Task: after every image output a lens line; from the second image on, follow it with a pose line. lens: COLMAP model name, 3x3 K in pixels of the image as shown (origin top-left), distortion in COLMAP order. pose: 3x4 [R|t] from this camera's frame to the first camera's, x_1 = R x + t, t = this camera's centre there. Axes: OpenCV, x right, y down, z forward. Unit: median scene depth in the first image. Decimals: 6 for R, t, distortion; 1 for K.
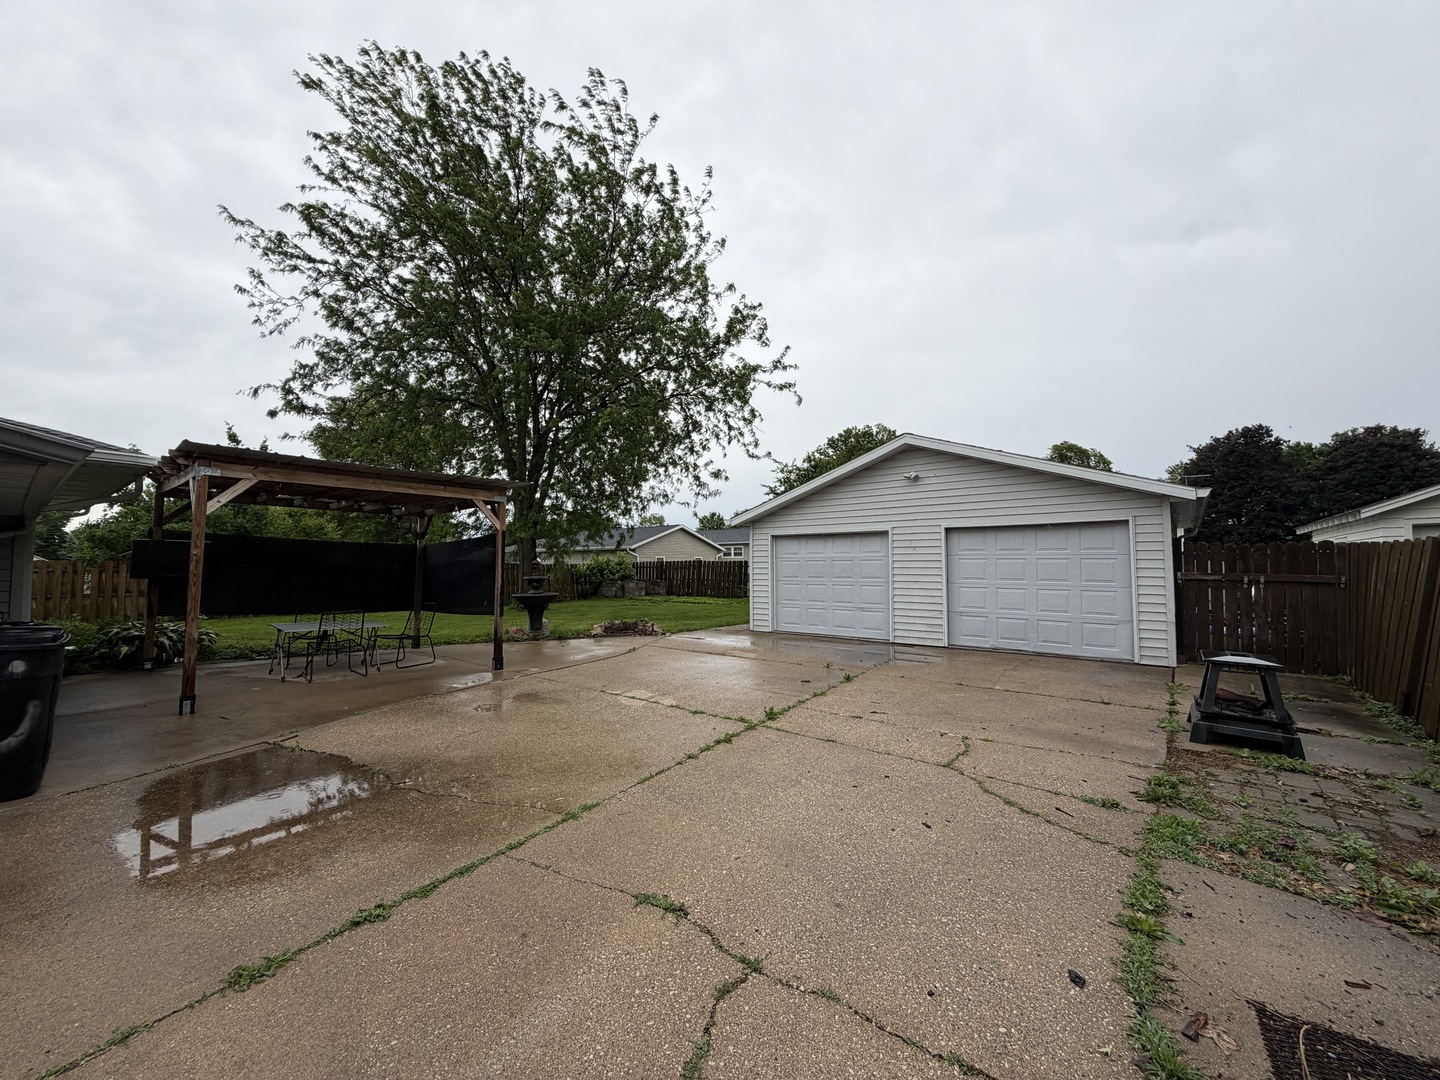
lens RADIAL K [[574.6, 0, 719.1], [0, 574.6, 537.7], [0, 0, 1]] dist [0.000892, 0.000139]
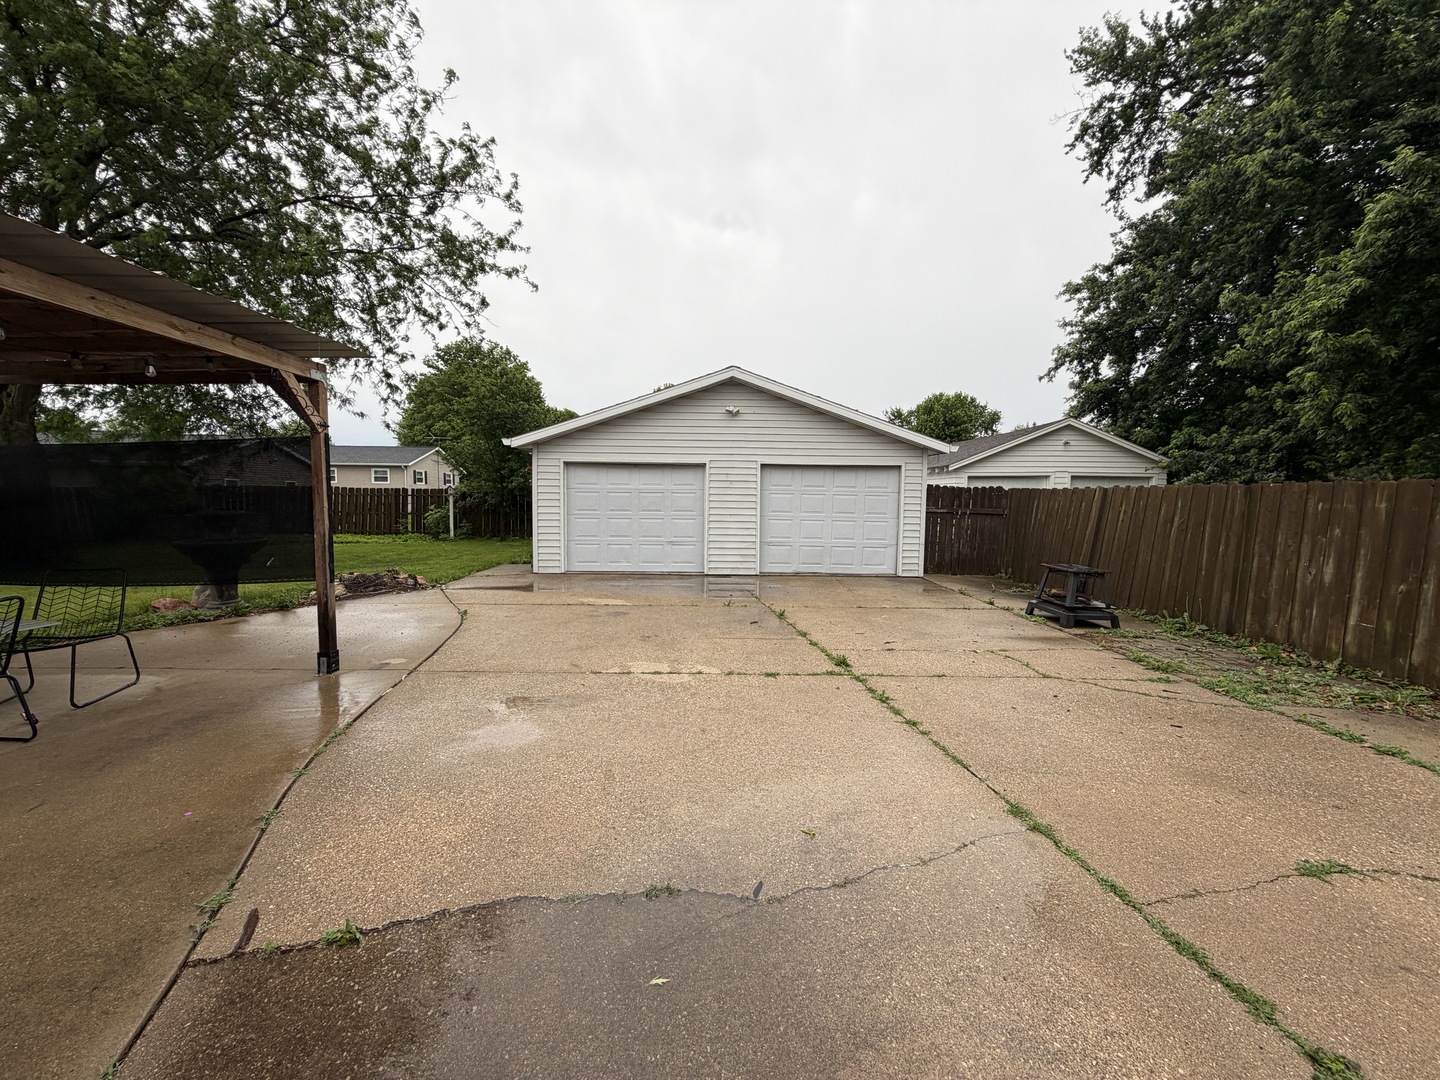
lens RADIAL K [[572.6, 0, 716.9], [0, 572.6, 538.9], [0, 0, 1]] dist [0.001212, 0.000004]
pose [[0.761242, -0.036274, 0.647453, -0.519235], [-0.044890, 0.993091, 0.108418, 0.013485], [-0.646913, -0.111597, 0.754354, 0.354963]]
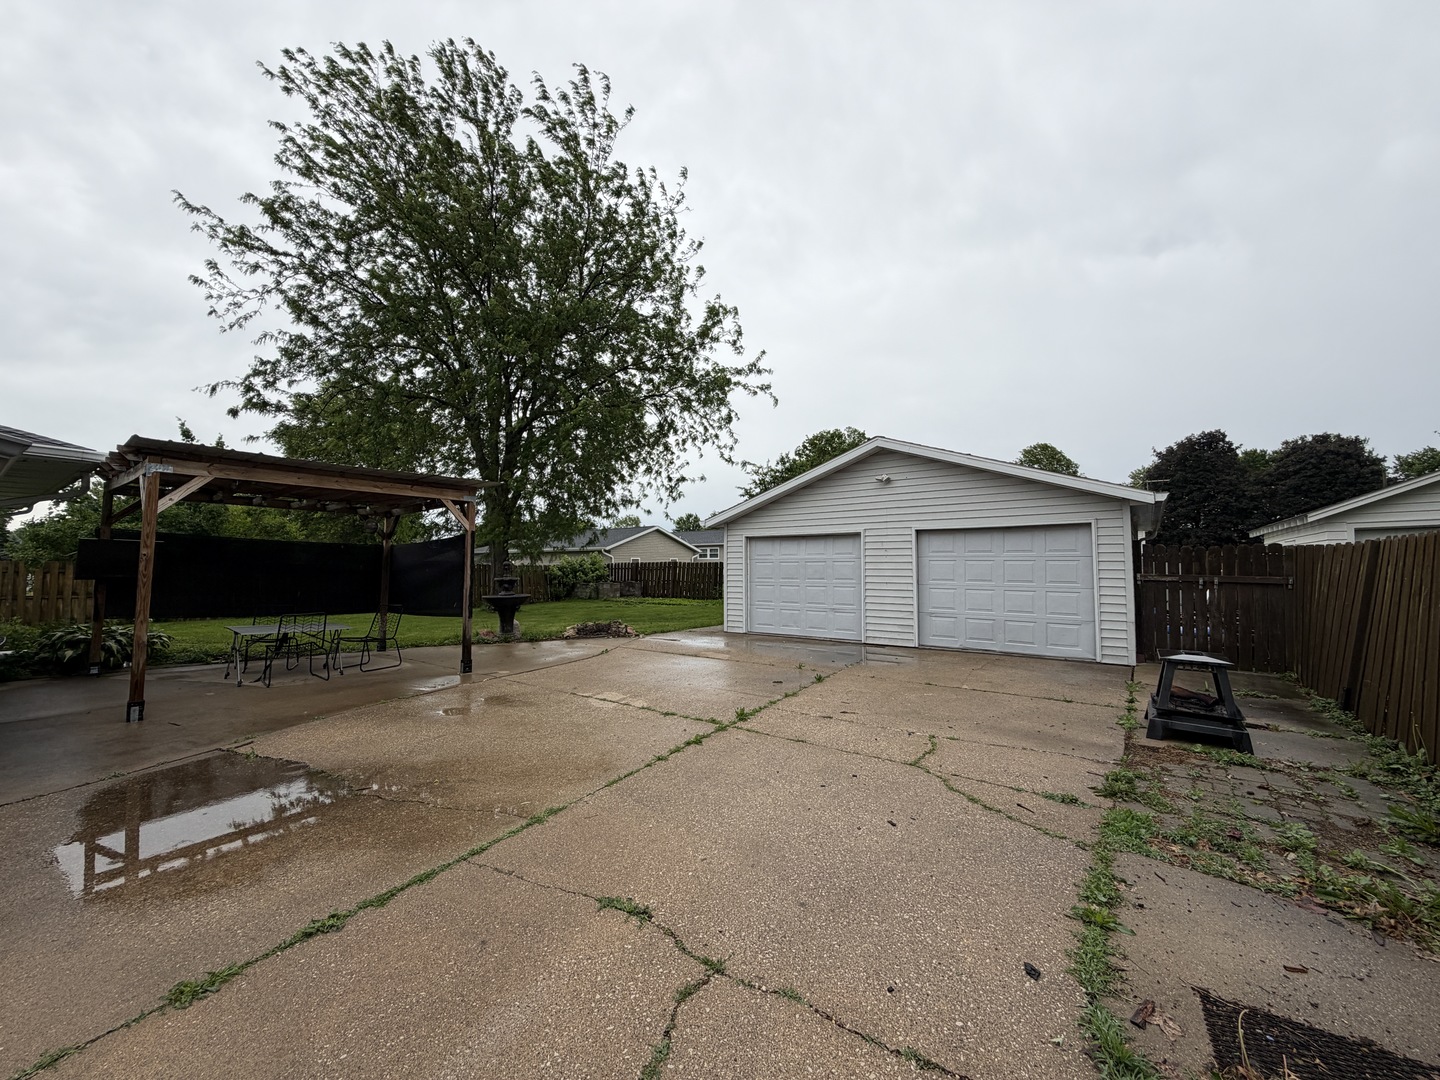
lens RADIAL K [[574.6, 0, 719.1], [0, 574.6, 537.7], [0, 0, 1]] dist [0.000892, 0.000139]
pose [[0.999157, 0.003184, 0.040935, 0.006717], [-0.003073, 0.999991, -0.002766, 0.000685], [-0.040943, 0.002638, 0.999158, 0.000318]]
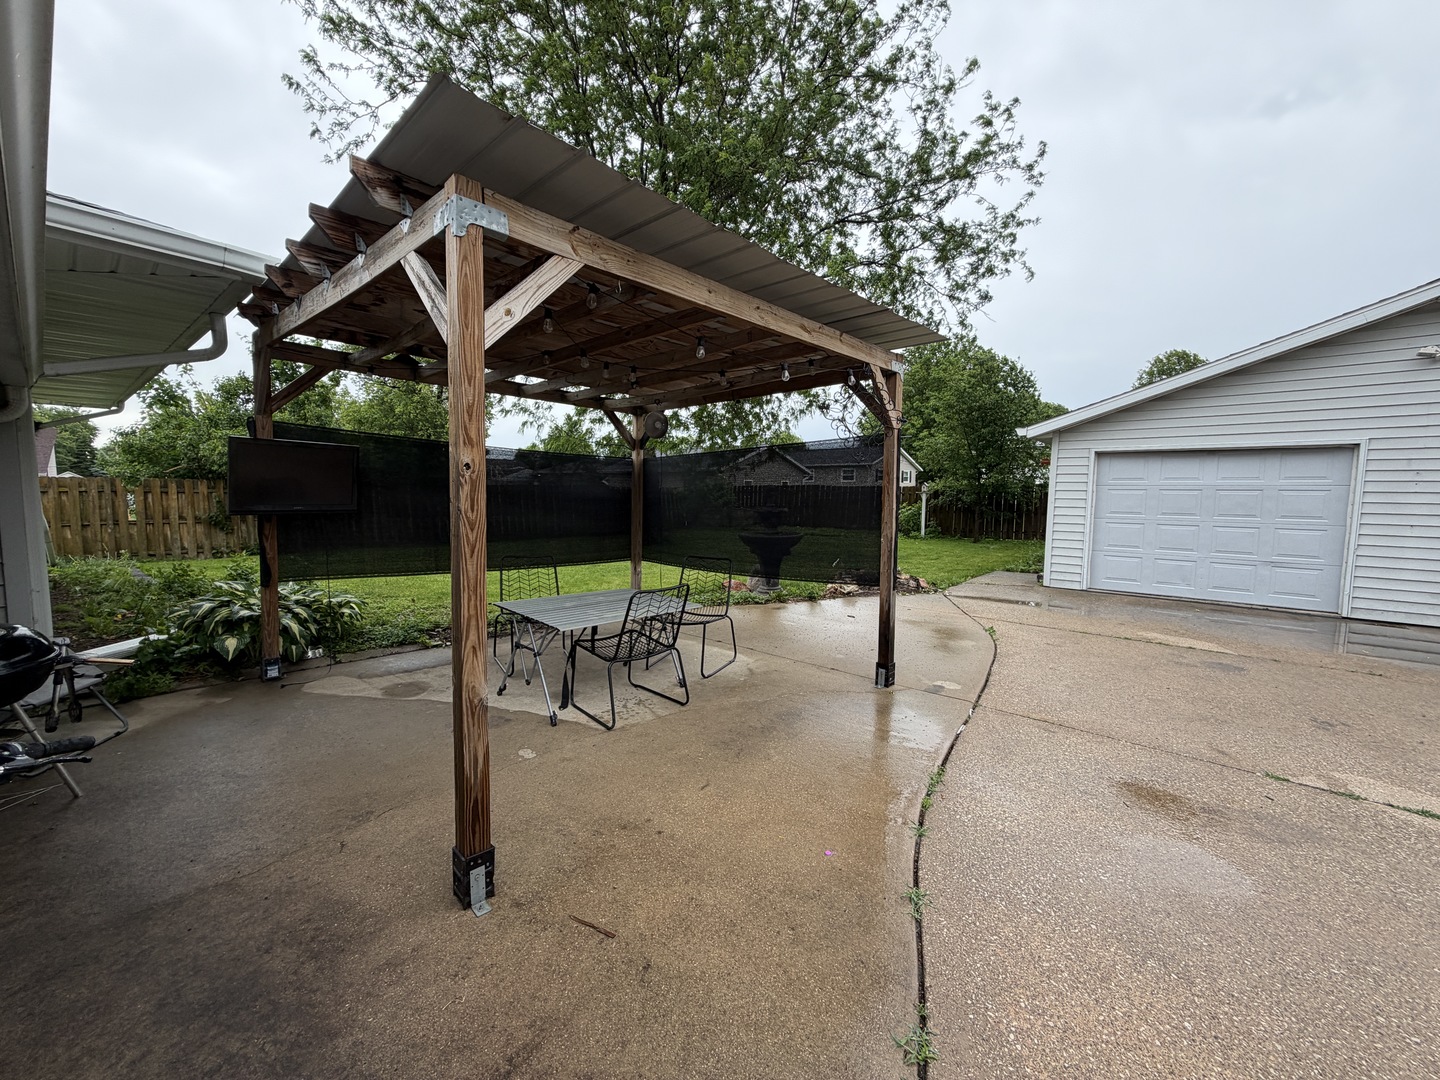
lens RADIAL K [[572.6, 0, 716.9], [0, 572.6, 538.9], [0, 0, 1]] dist [0.001212, 0.000004]
pose [[0.999522, 0.013746, -0.027709, -0.605966], [-0.009886, 0.990807, 0.134920, 0.019858], [0.029309, -0.134582, 0.990469, 0.531641]]
